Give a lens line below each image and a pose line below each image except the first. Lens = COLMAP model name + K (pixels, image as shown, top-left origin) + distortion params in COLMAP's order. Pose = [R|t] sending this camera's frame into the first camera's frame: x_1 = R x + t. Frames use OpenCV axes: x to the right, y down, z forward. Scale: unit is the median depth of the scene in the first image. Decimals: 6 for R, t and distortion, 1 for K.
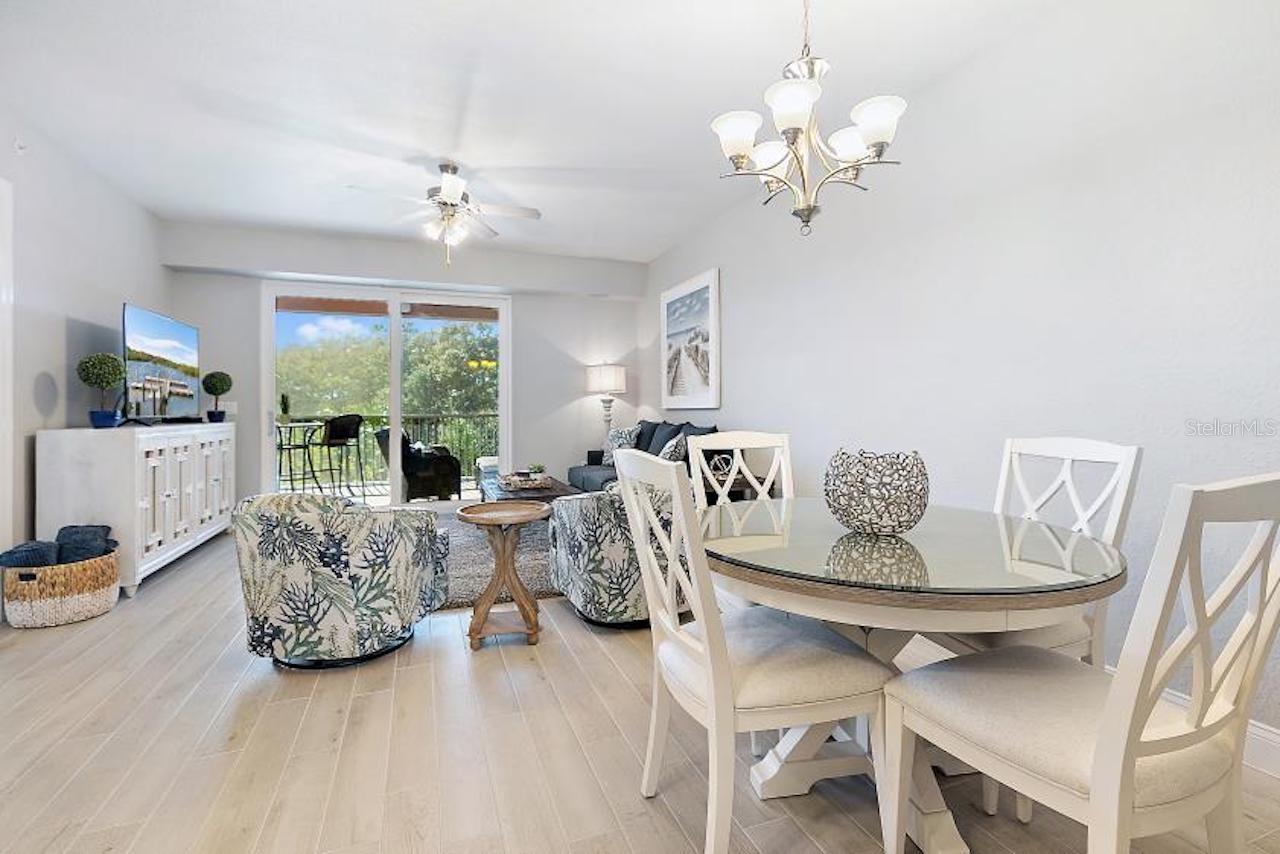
lens RADIAL K [[591.5, 0, 643.4], [0, 591.5, 402.5], [0, 0, 1]] dist [0.002369, 0.000166]
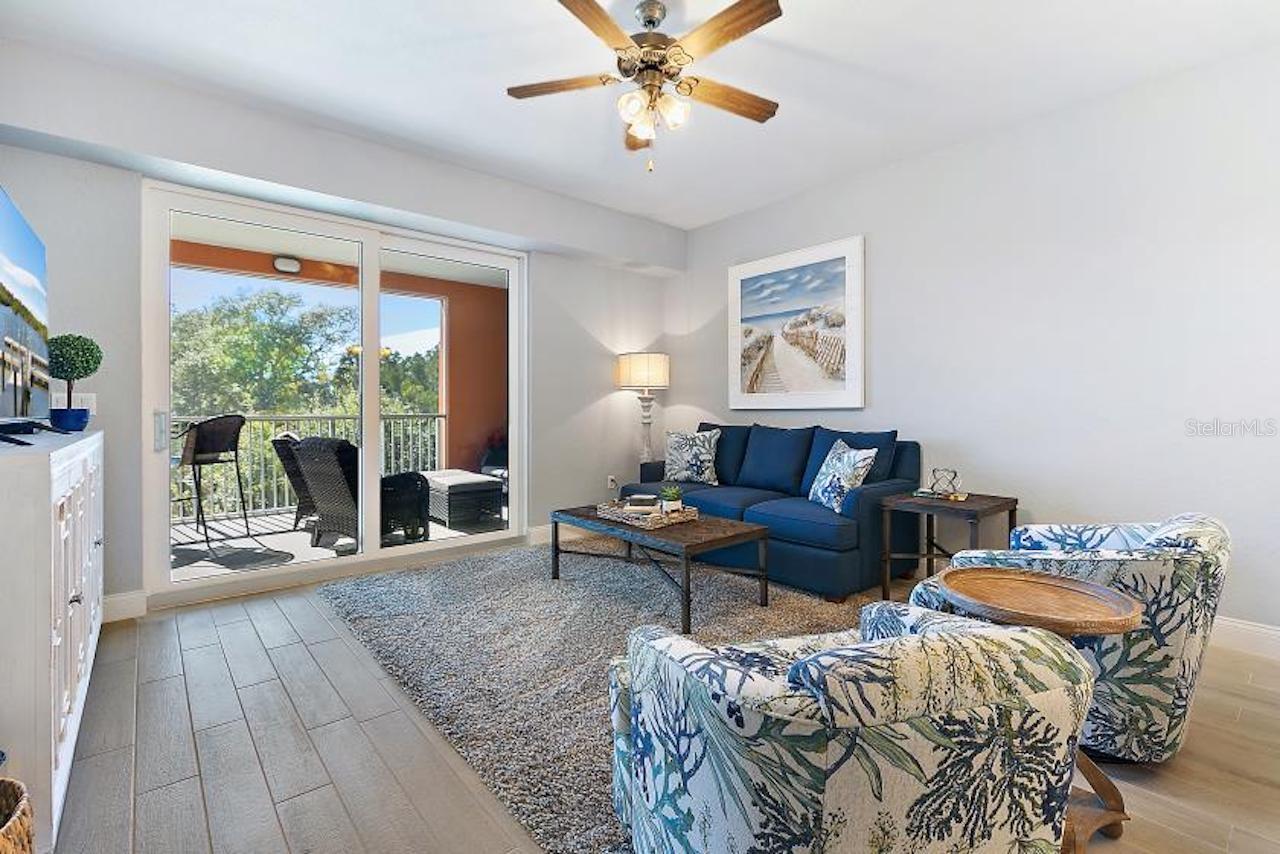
lens RADIAL K [[575.4, 0, 637.3], [0, 575.4, 412.7], [0, 0, 1]] dist [0.018928, 0.000069]
pose [[0.941561, 0.001131, 0.336841, -0.405609], [-0.006771, 0.999856, 0.015571, 0.005407], [-0.336775, -0.016942, 0.941433, 0.330875]]
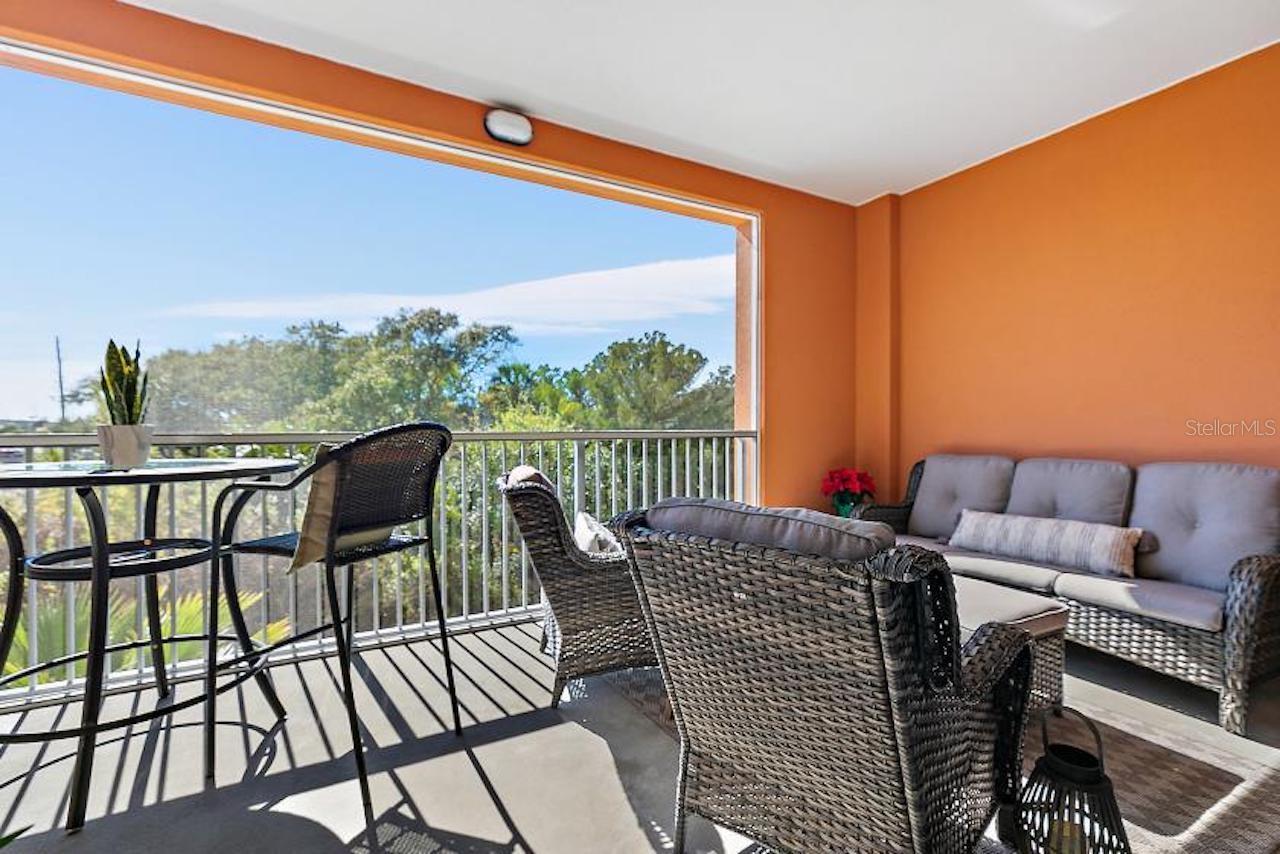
lens RADIAL K [[575.0, 0, 640.0], [0, 575.0, 427.0], [0, 0, 1]] dist [0.000848, 0.000034]
pose [[0.989968, 0.000552, 0.141292, -0.622396], [-0.001098, 0.999992, 0.003786, 0.027262], [-0.141289, -0.003904, 0.989961, 1.064880]]
